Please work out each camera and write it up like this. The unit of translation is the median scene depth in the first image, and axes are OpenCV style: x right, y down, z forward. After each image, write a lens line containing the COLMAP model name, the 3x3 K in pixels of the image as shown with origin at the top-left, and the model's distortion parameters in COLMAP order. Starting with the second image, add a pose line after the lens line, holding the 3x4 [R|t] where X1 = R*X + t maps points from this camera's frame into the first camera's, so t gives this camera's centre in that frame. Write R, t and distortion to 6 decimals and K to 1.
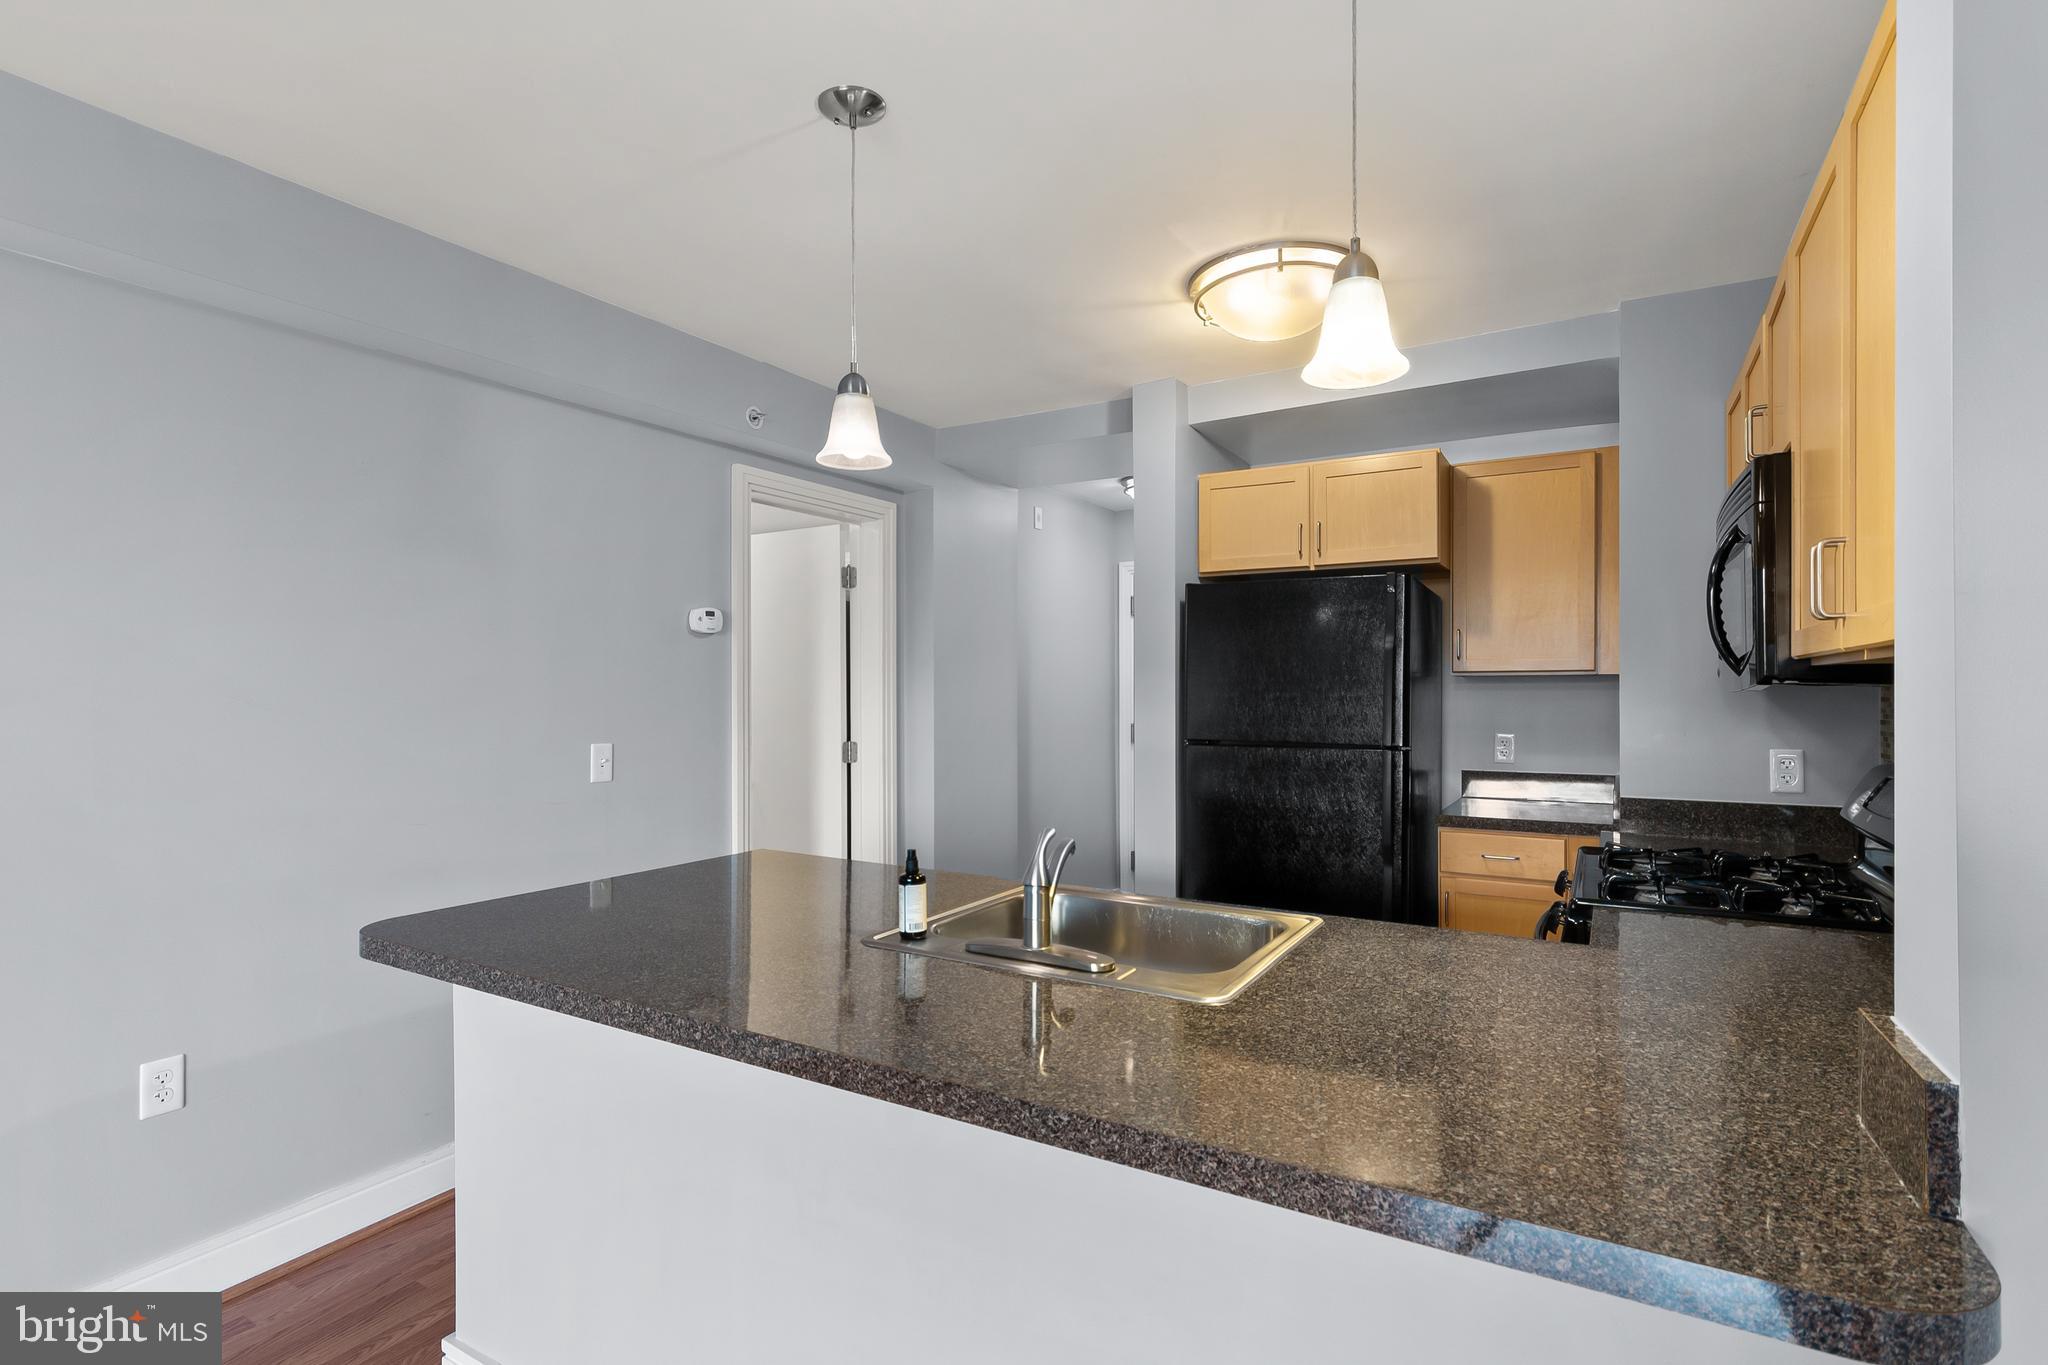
lens RADIAL K [[982.7, 0, 1013.1], [0, 982.7, 688.0], [0, 0, 1]] dist [0.001124, -0.004143]
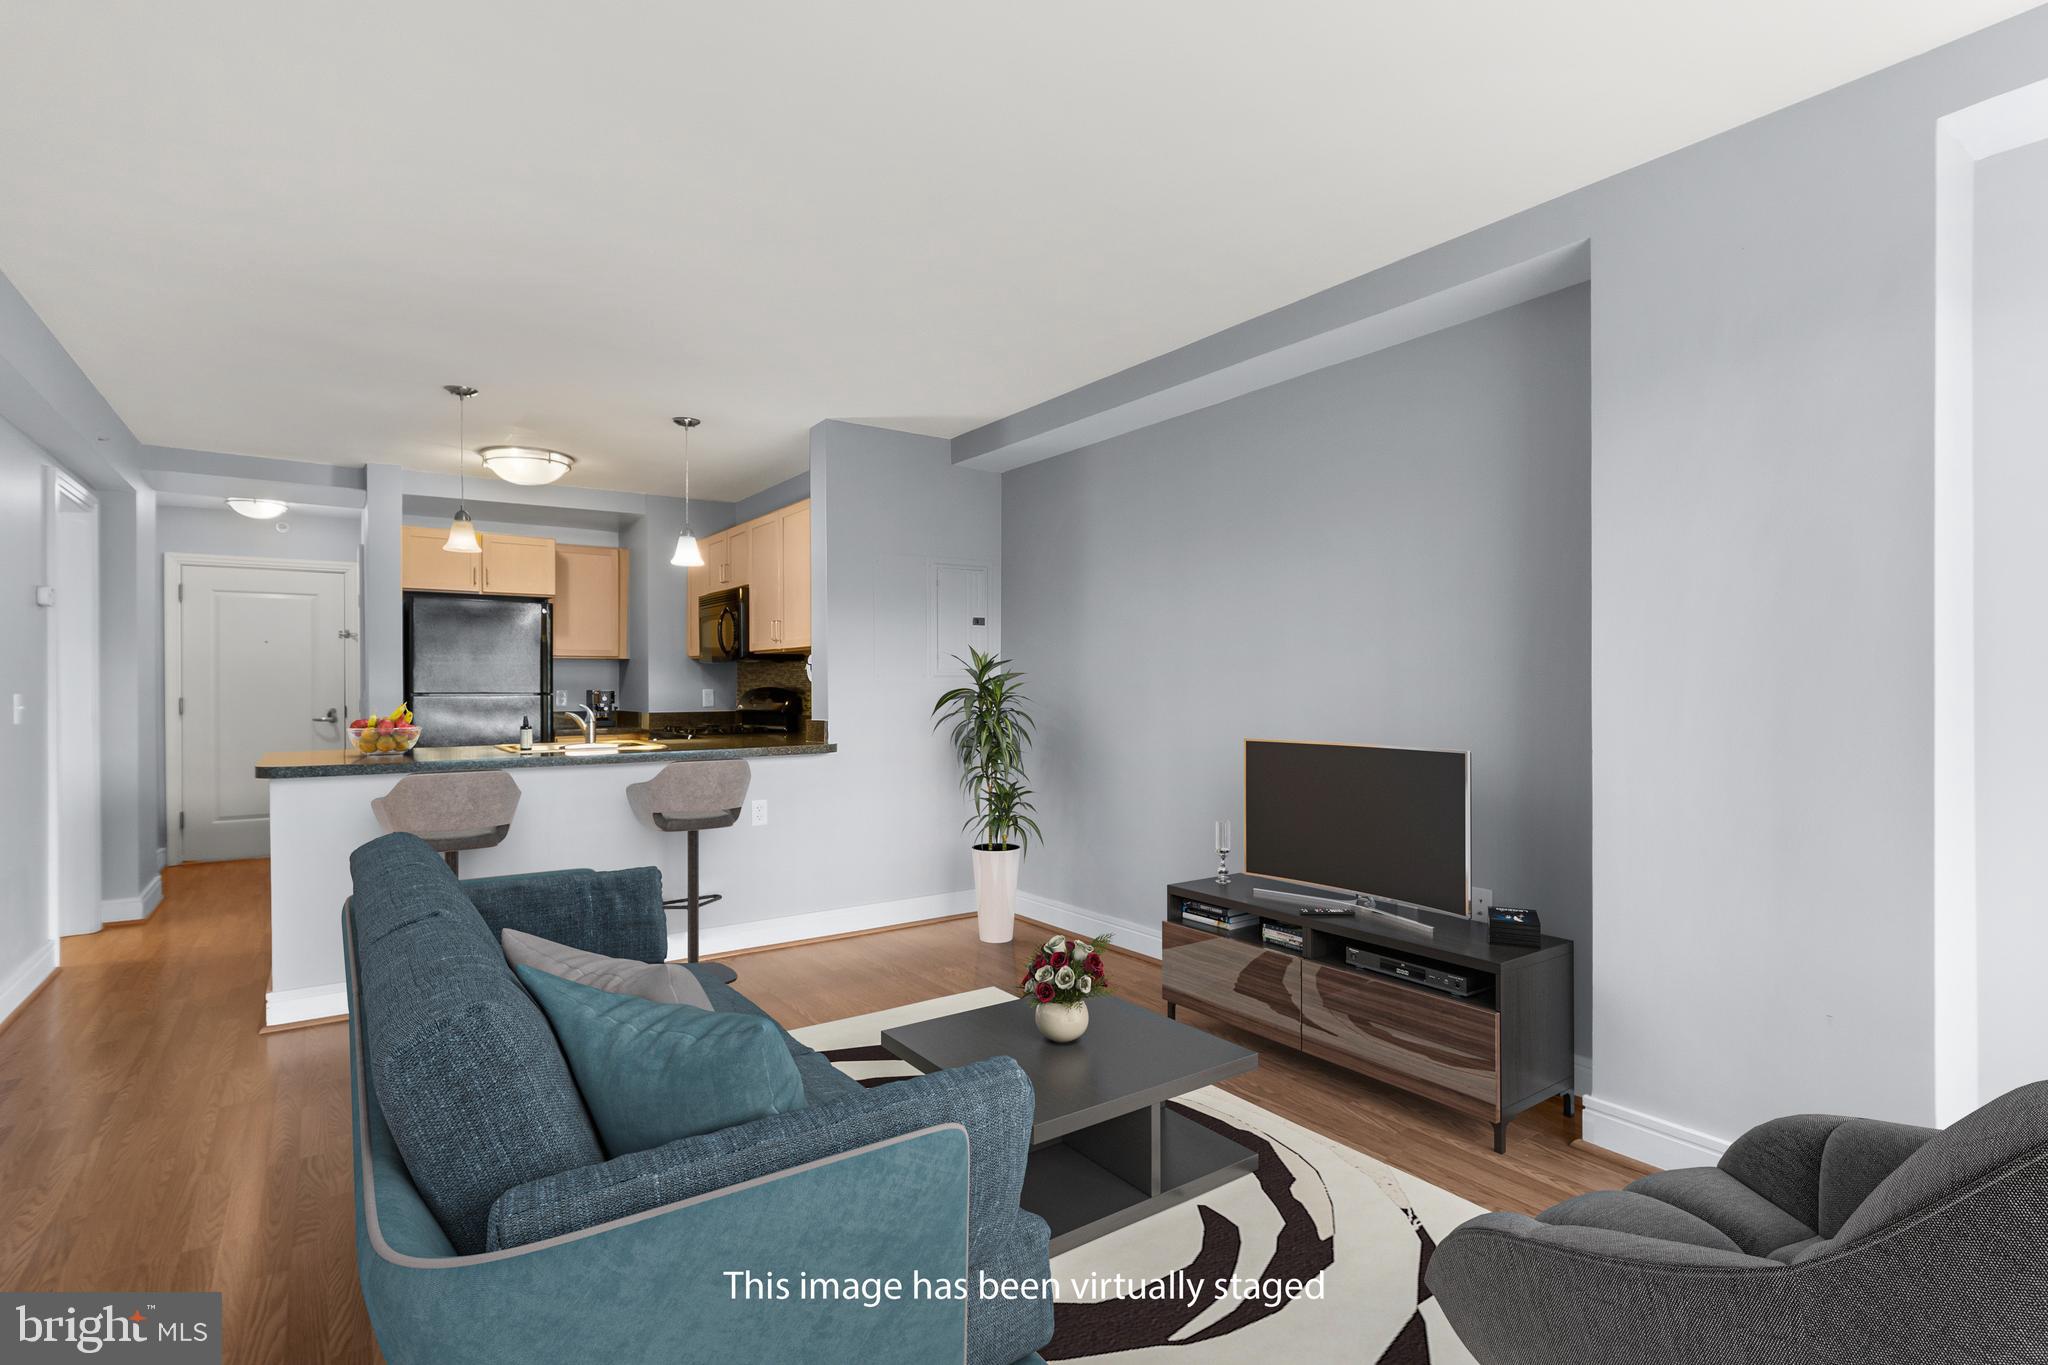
lens RADIAL K [[982.7, 0, 1020.5], [0, 982.7, 694.4], [0, 0, 1]] dist [0.001124, -0.004143]
pose [[0.404878, -0.008671, 0.914329, -0.927572], [0.001896, 0.999961, 0.008643, 0.043907], [-0.914369, -0.001766, 0.404879, -0.582306]]
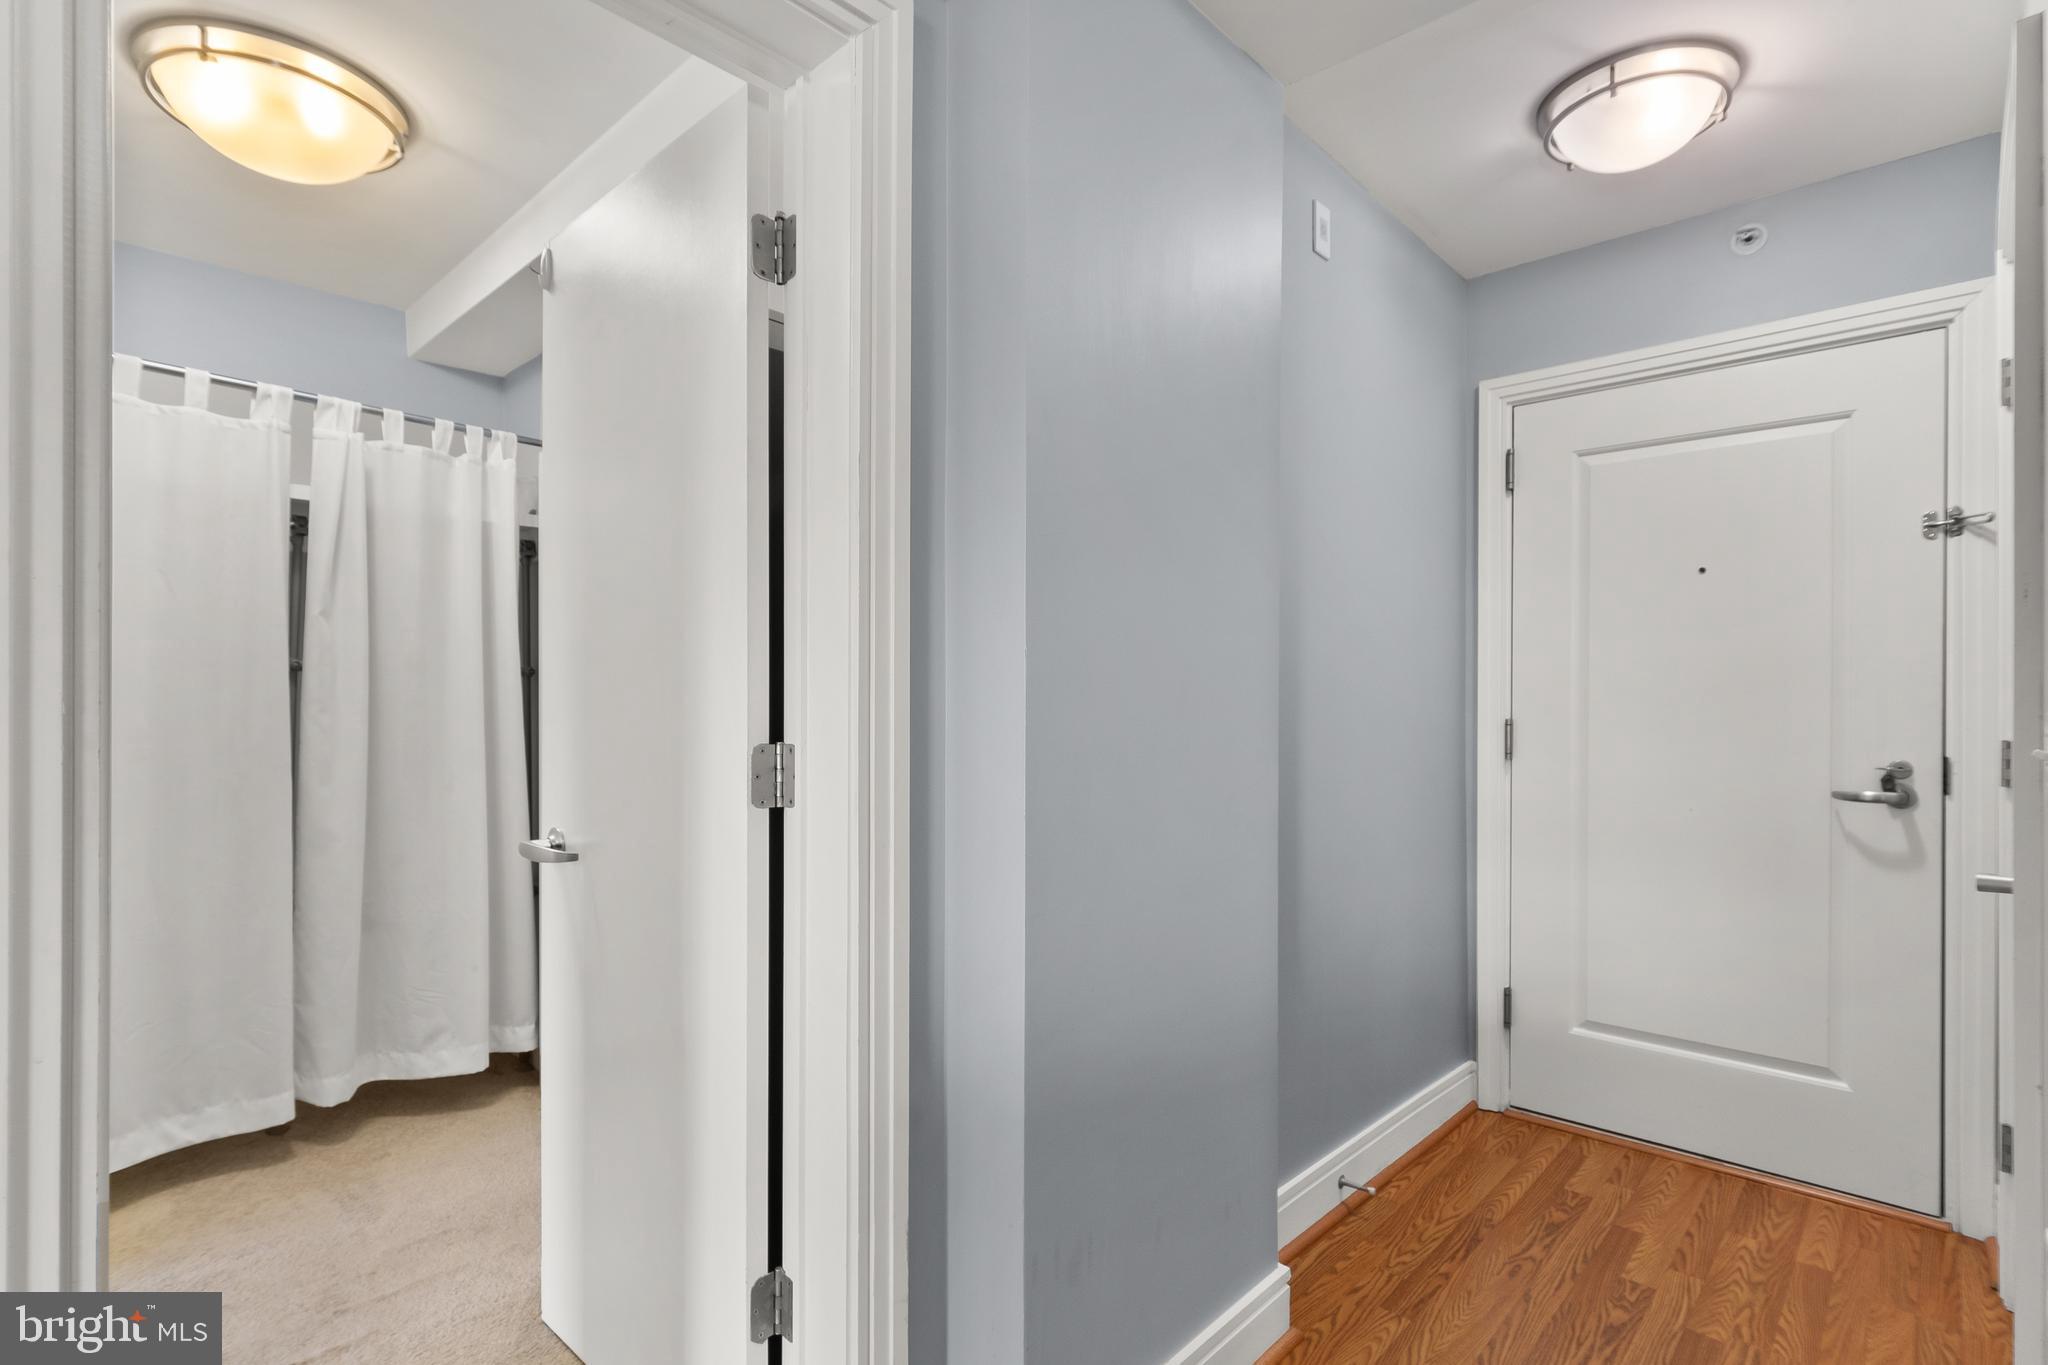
lens RADIAL K [[982.7, 0, 1012.3], [0, 982.7, 702.6], [0, 0, 1]] dist [0.001124, -0.004143]
pose [[0.977103, 0.005590, -0.212694, -0.022822], [-0.004805, 0.999980, 0.004207, 0.049104], [0.212713, -0.003089, 0.977110, 0.877070]]
